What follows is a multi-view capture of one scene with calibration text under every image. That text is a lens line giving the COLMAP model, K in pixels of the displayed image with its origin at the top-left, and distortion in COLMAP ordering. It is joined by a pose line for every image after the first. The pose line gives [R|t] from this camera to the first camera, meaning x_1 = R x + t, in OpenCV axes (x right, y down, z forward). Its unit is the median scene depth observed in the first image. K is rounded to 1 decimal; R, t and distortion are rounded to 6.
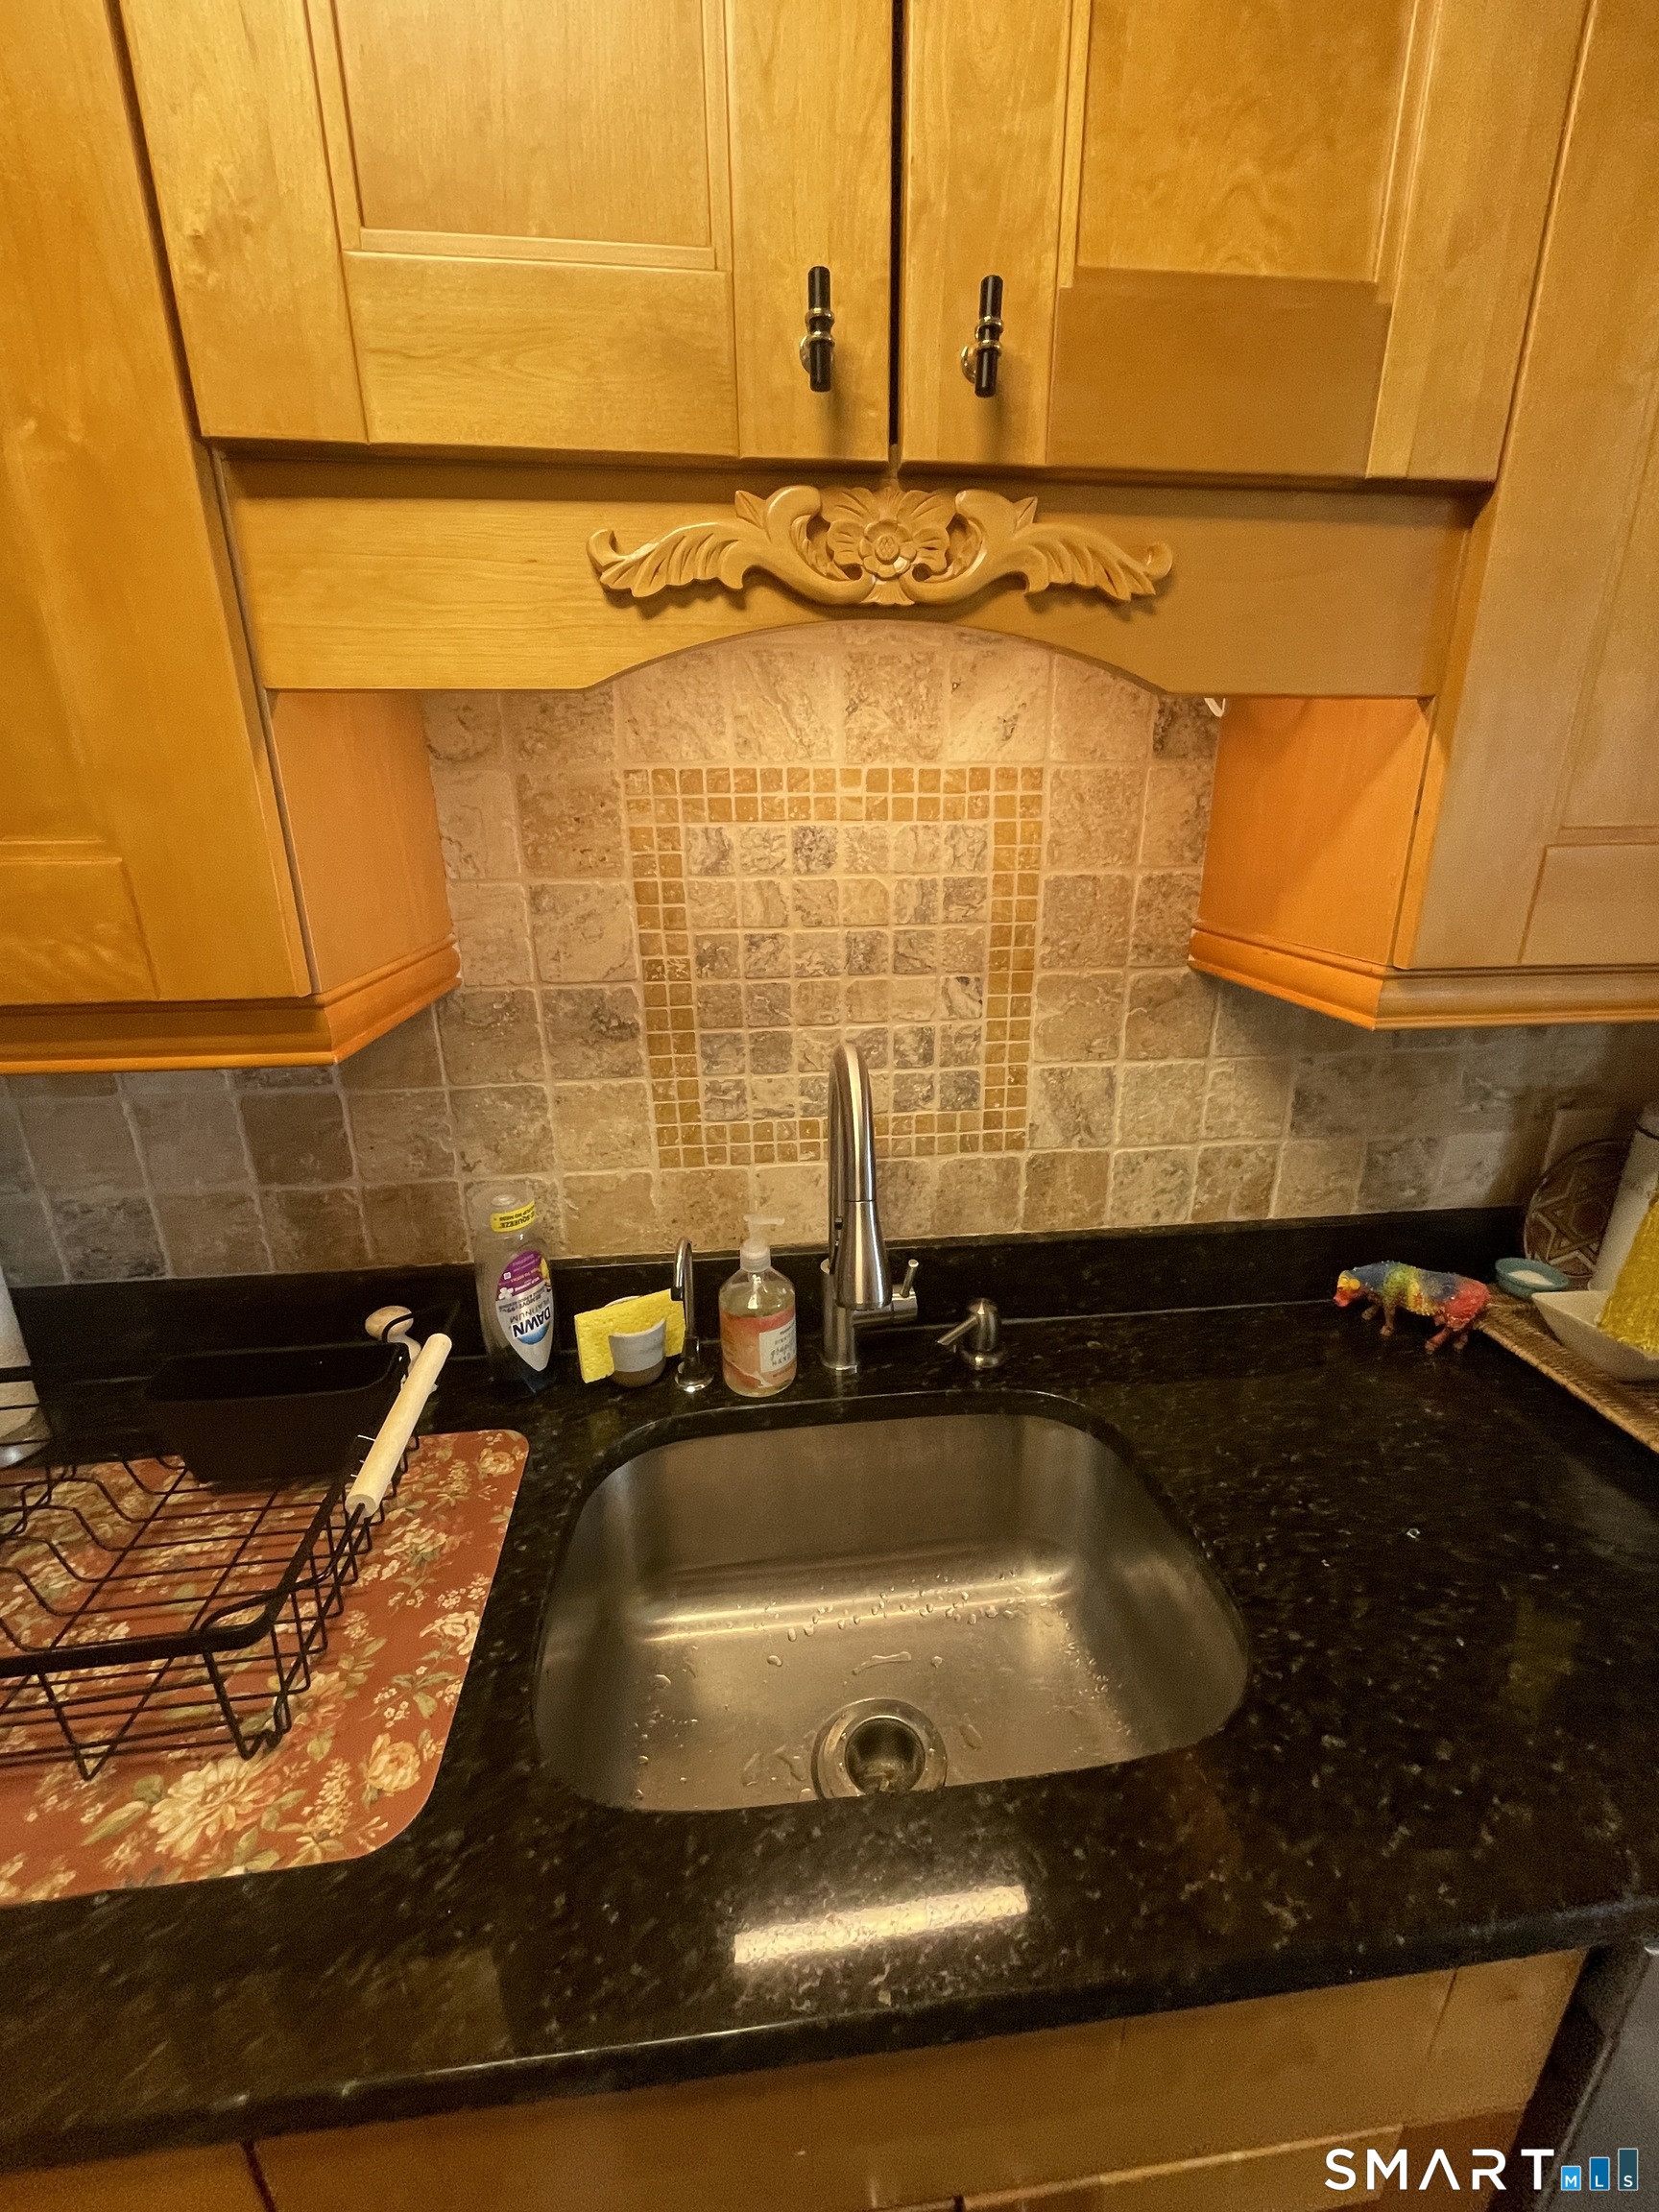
lens RADIAL K [[895.2, 0, 847.3], [0, 895.2, 1075.2], [0, 0, 1]] dist [0.007358, -0.000471]
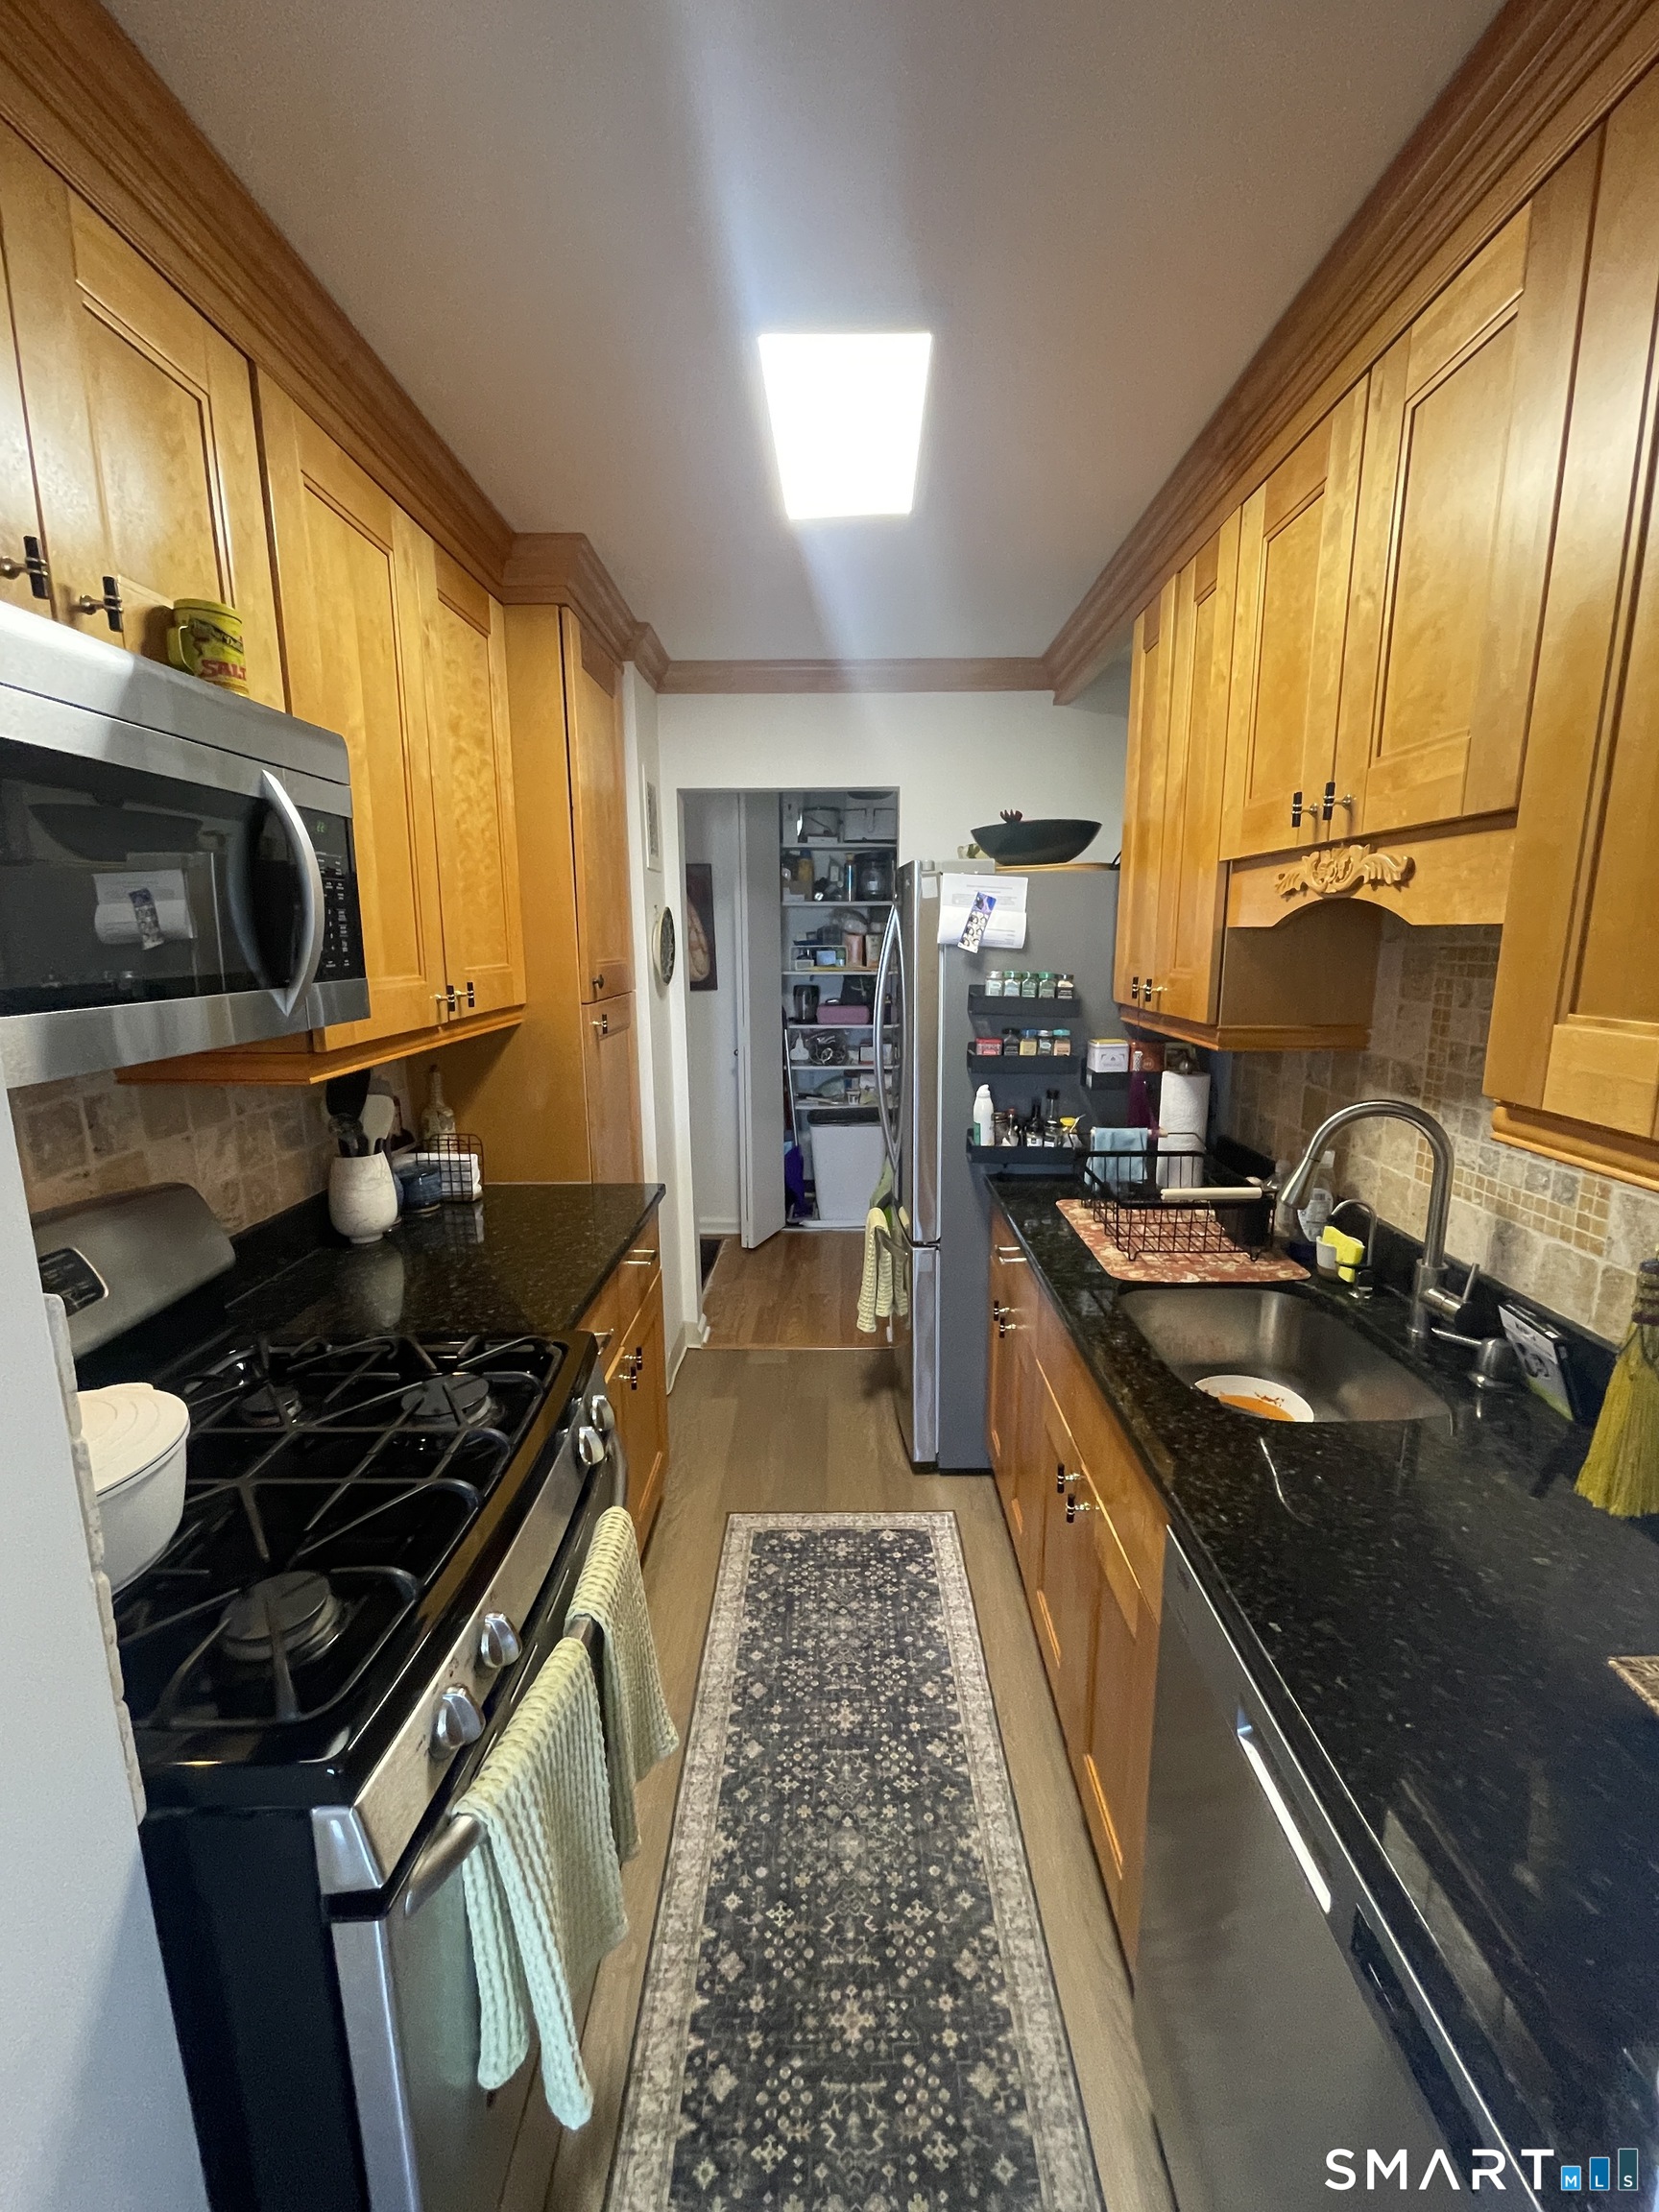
lens RADIAL K [[895.2, 0, 837.7], [0, 895.2, 1103.2], [0, 0, 1]] dist [0.007358, -0.000471]
pose [[-0.123234, 0.189020, -0.974210, 1.501222], [-0.285999, 0.933276, 0.217256, -0.080555], [0.950272, 0.305397, -0.060952, 0.038646]]
